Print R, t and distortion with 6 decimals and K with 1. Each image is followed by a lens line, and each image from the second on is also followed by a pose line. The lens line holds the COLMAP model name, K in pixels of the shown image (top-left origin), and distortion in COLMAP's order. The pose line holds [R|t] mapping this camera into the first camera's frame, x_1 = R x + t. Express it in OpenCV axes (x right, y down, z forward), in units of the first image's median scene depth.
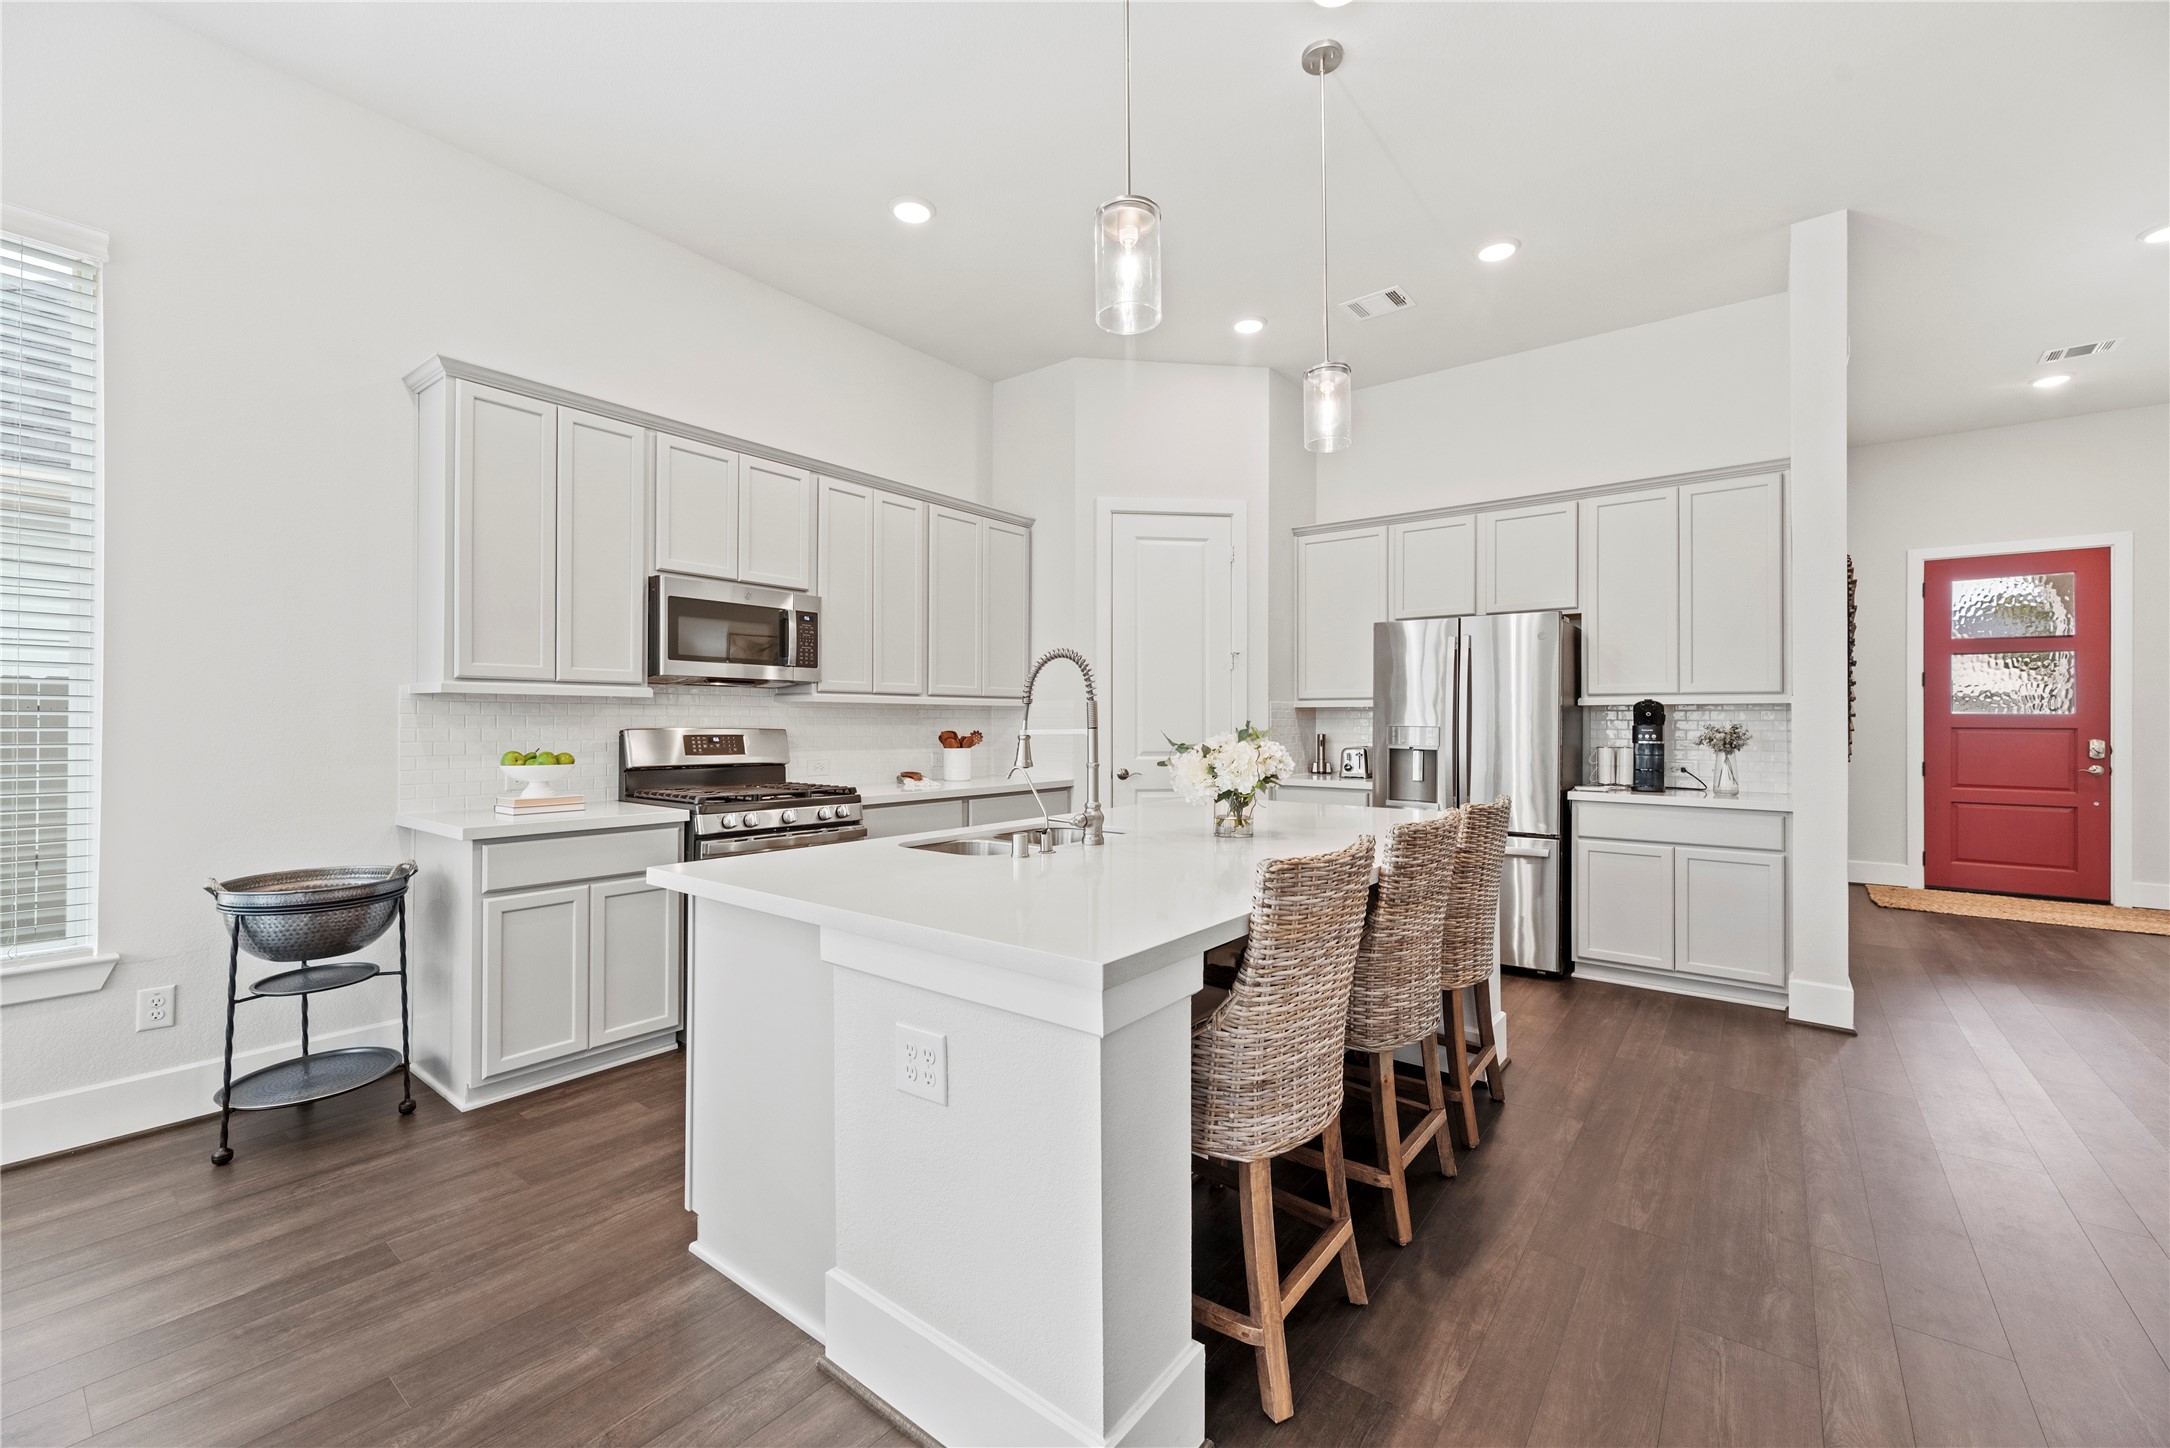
lens RADIAL K [[878.5, 0, 1074.0], [0, 878.5, 720.0], [0, 0, 1]] dist [-0.003910, -0.001005]
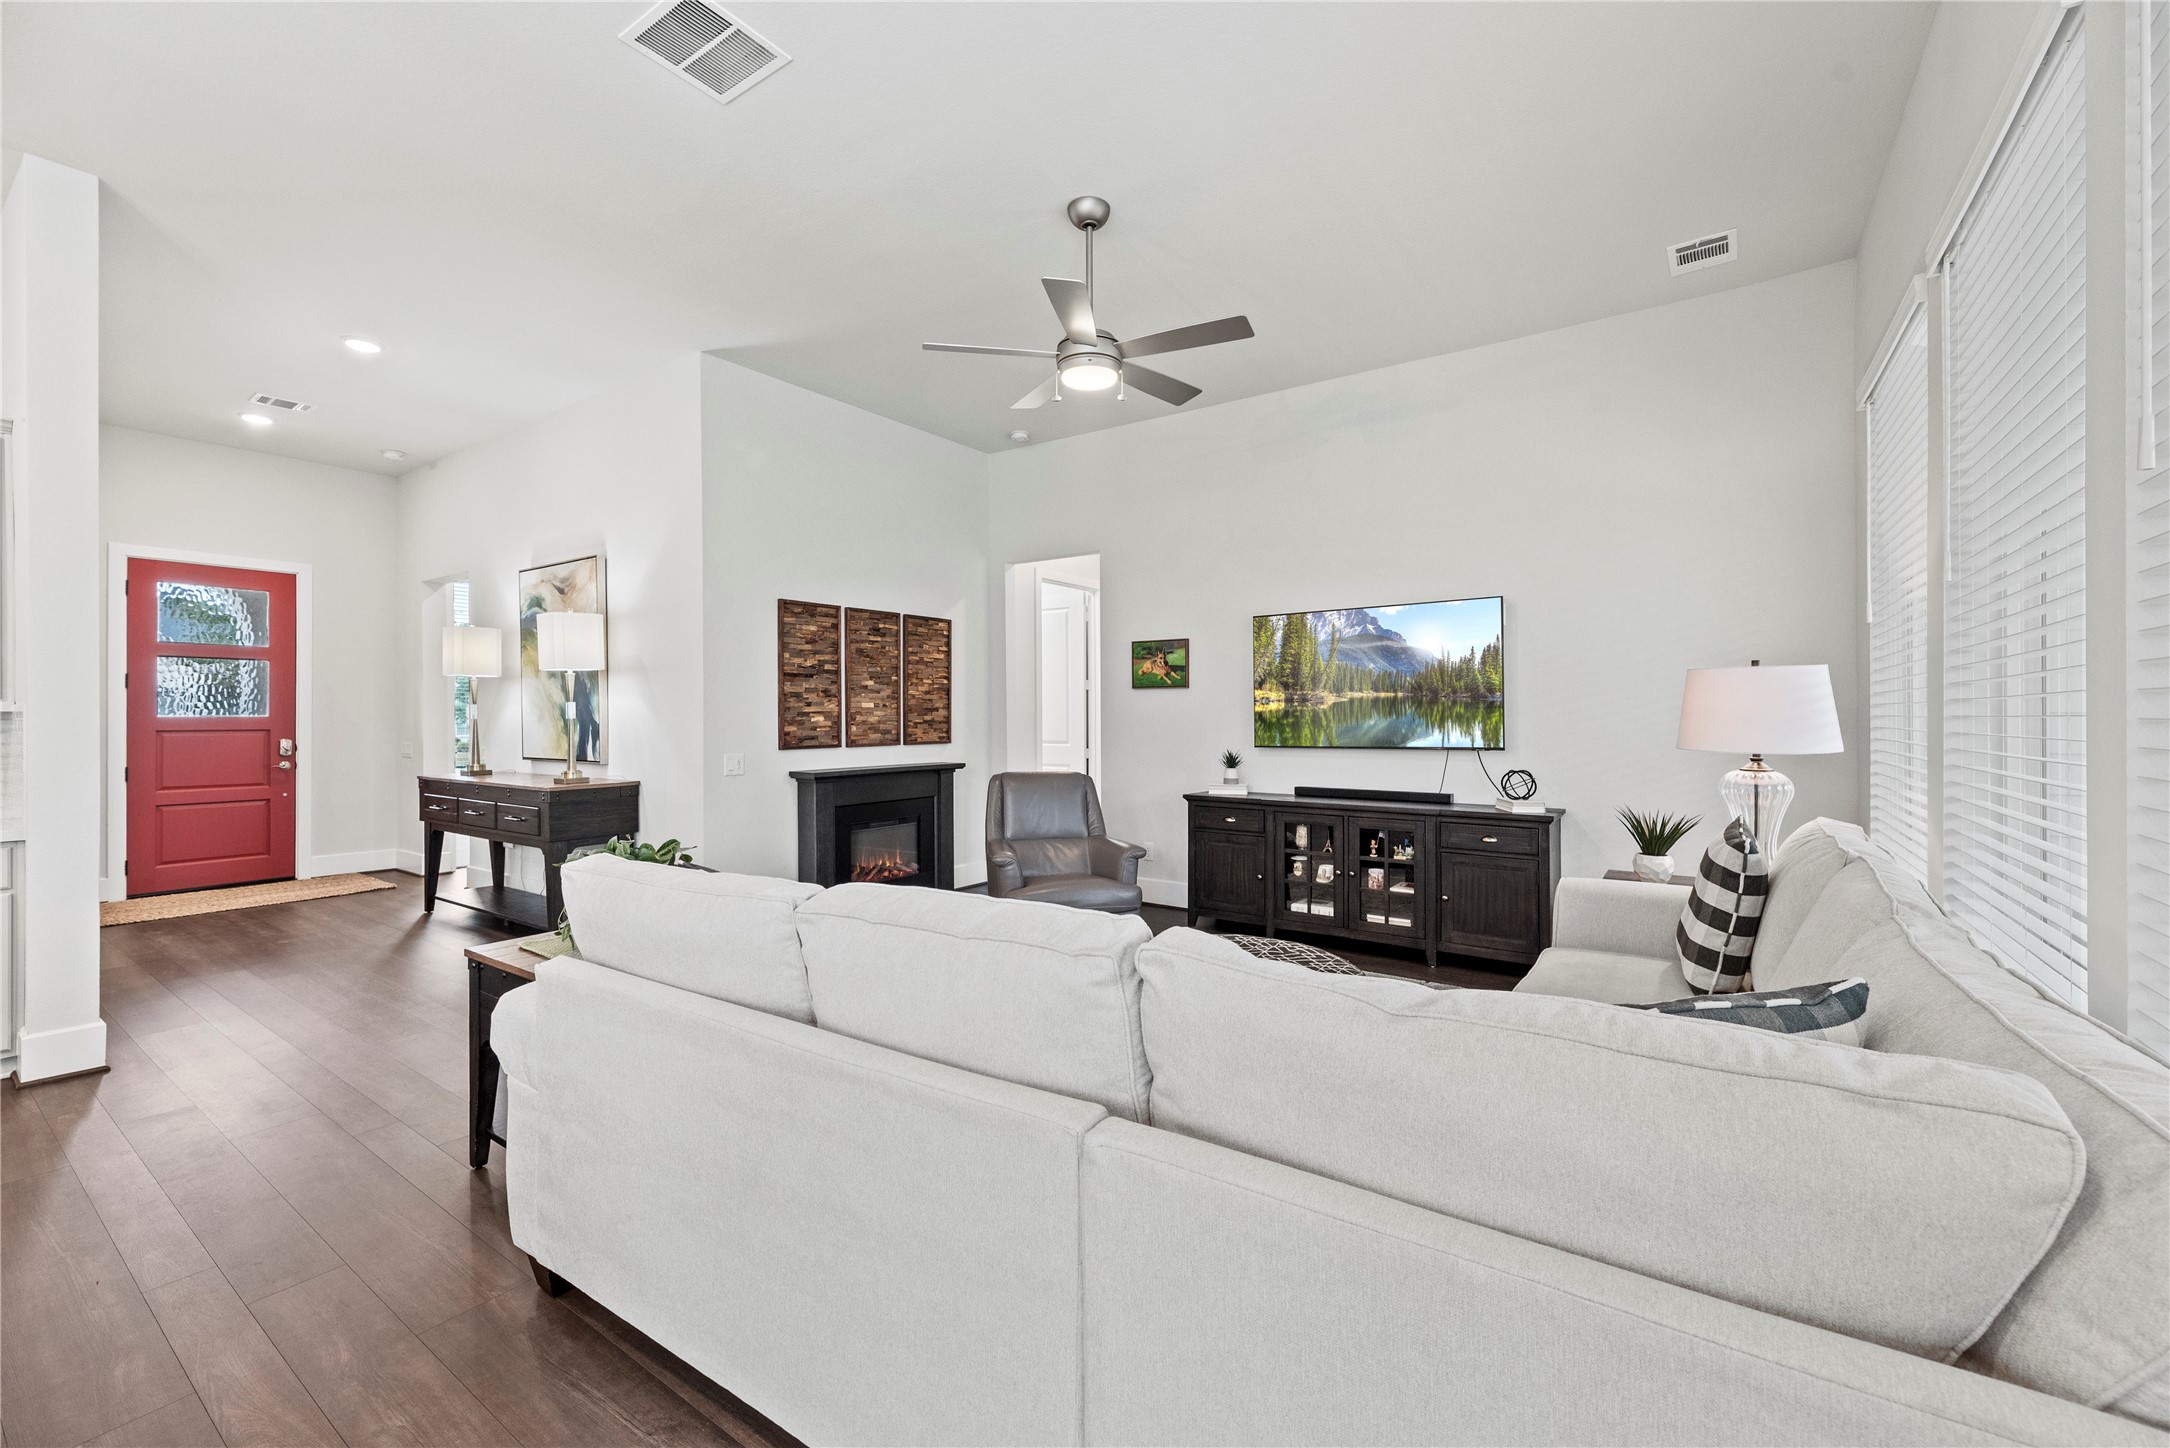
lens RADIAL K [[878.5, 0, 1087.8], [0, 878.5, 715.3], [0, 0, 1]] dist [-0.003910, -0.001005]
pose [[-0.059965, -0.002014, 0.998198, -0.089604], [0.003213, 0.999992, 0.002210, -0.014648], [-0.998195, 0.003340, -0.059958, 0.013488]]
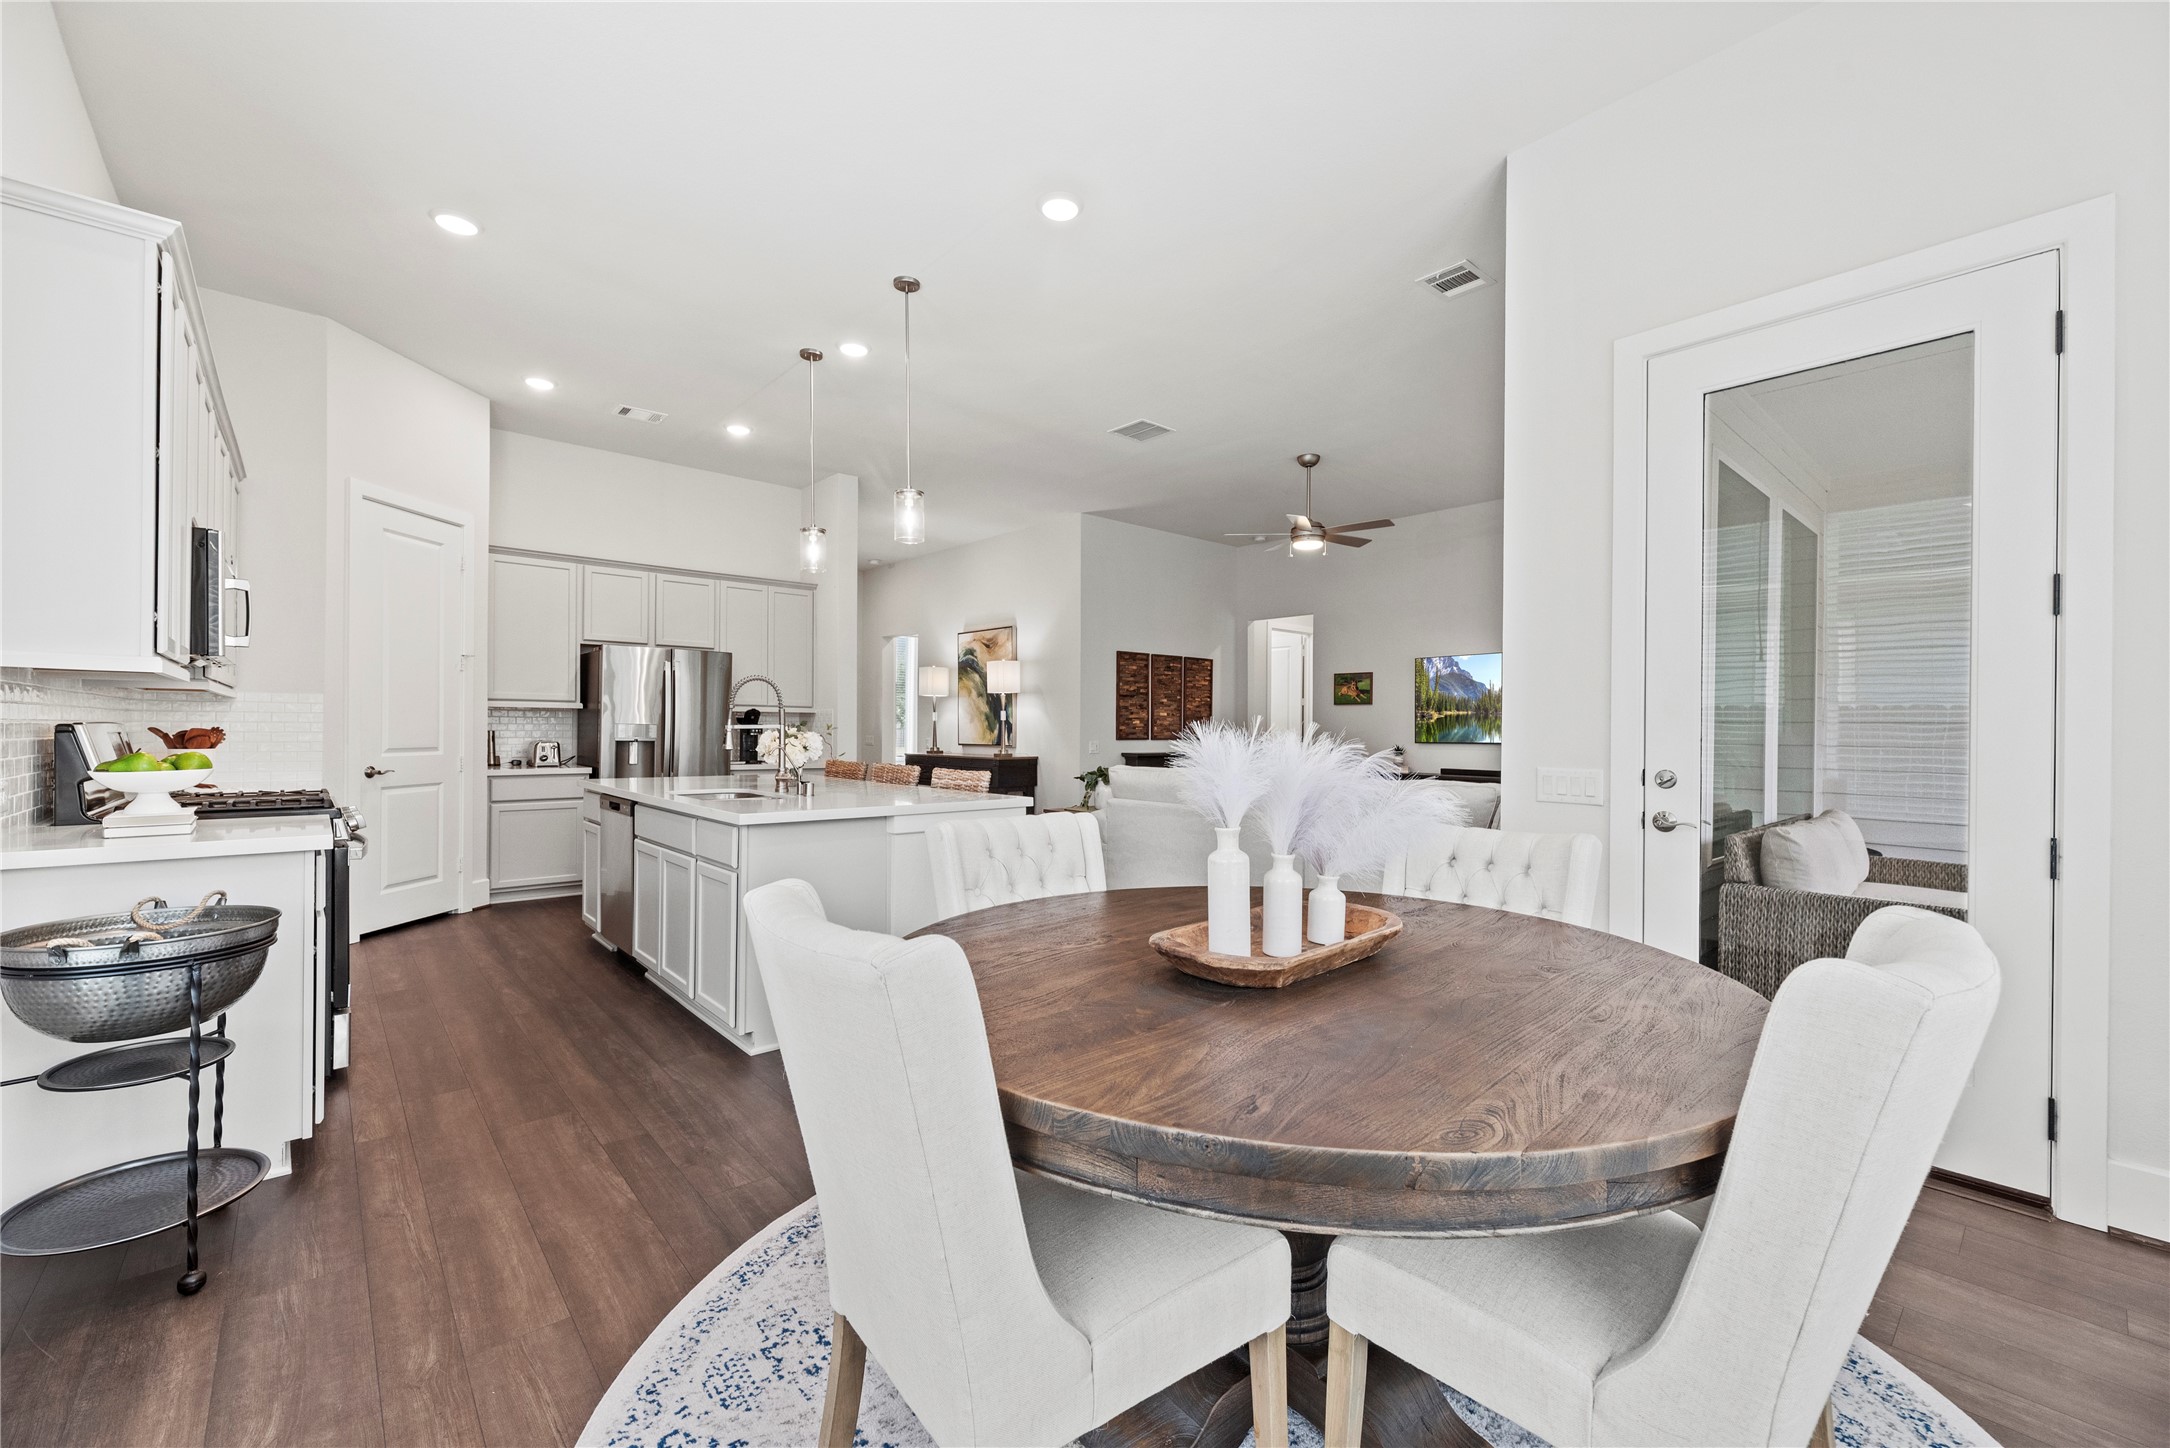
lens RADIAL K [[878.5, 0, 1081.2], [0, 878.5, 732.0], [0, 0, 1]] dist [-0.003910, -0.001005]
pose [[0.184420, -0.001095, 0.982847, -0.885428], [-0.008227, 0.999963, 0.002658, 0.011067], [-0.982813, -0.008576, 0.184404, 0.067237]]
